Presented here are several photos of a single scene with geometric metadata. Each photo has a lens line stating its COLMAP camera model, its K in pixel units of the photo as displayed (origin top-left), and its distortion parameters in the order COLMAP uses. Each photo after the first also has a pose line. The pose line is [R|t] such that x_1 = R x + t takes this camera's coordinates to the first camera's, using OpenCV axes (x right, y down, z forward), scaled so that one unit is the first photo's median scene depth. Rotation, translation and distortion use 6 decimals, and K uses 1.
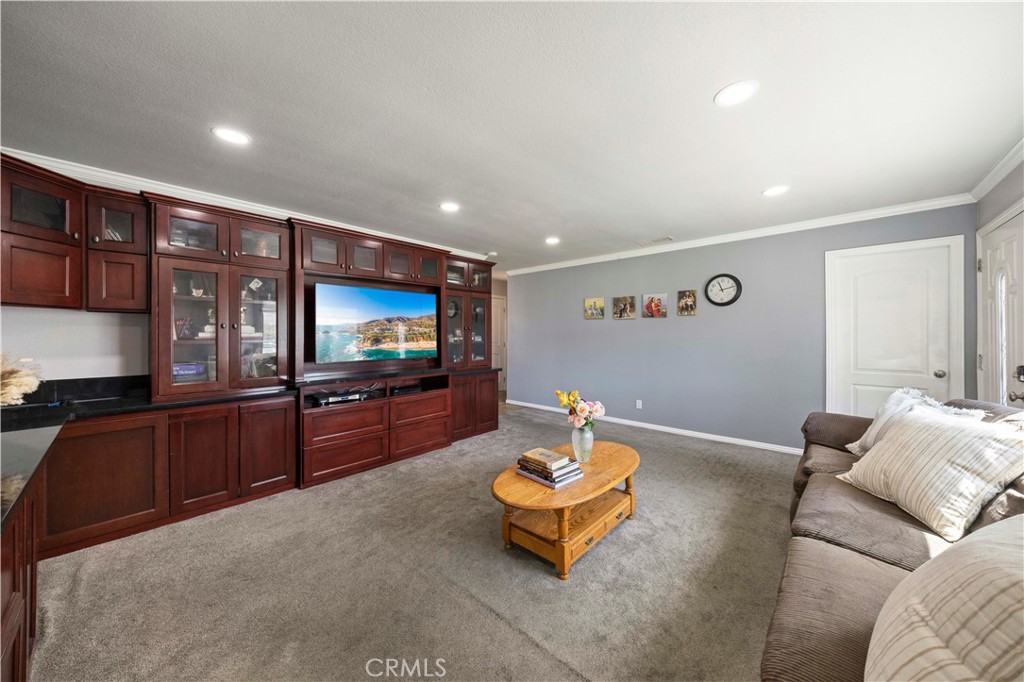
lens RADIAL K [[347.9, 0, 510.9], [0, 347.9, 341.5], [0, 0, 1]] dist [-0.006527, -0.000004]
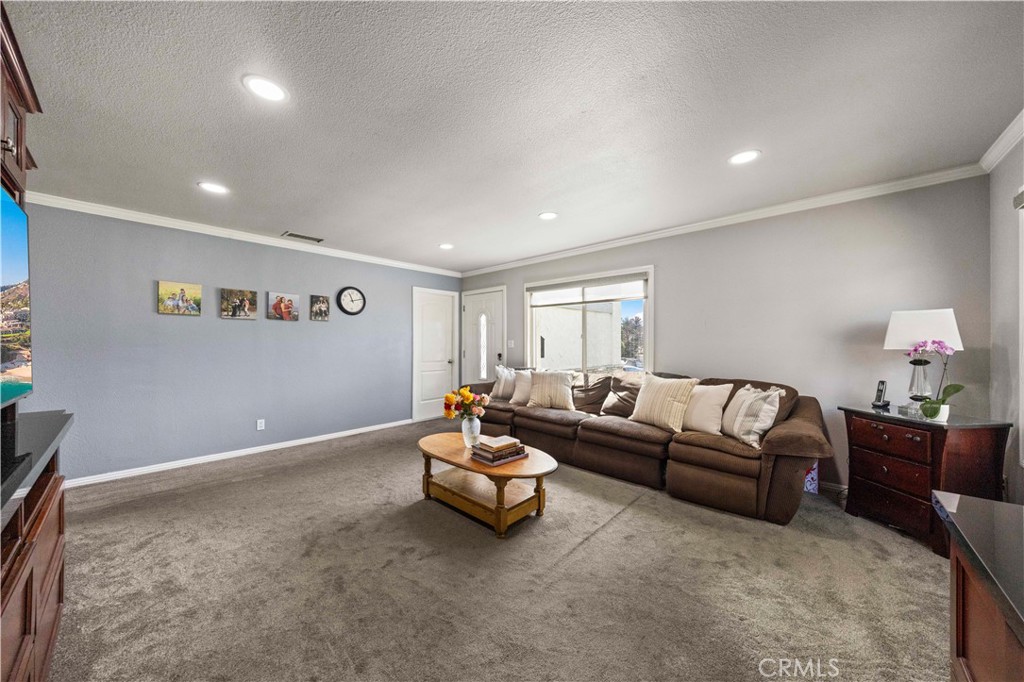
lens RADIAL K [[347.9, 0, 510.9], [0, 347.9, 341.5], [0, 0, 1]] dist [-0.006527, -0.000004]
pose [[0.011914, 0.007954, 0.999897, -0.496513], [0.017302, 0.999817, -0.008160, 0.002916], [-0.999779, 0.017397, 0.011774, 0.441776]]
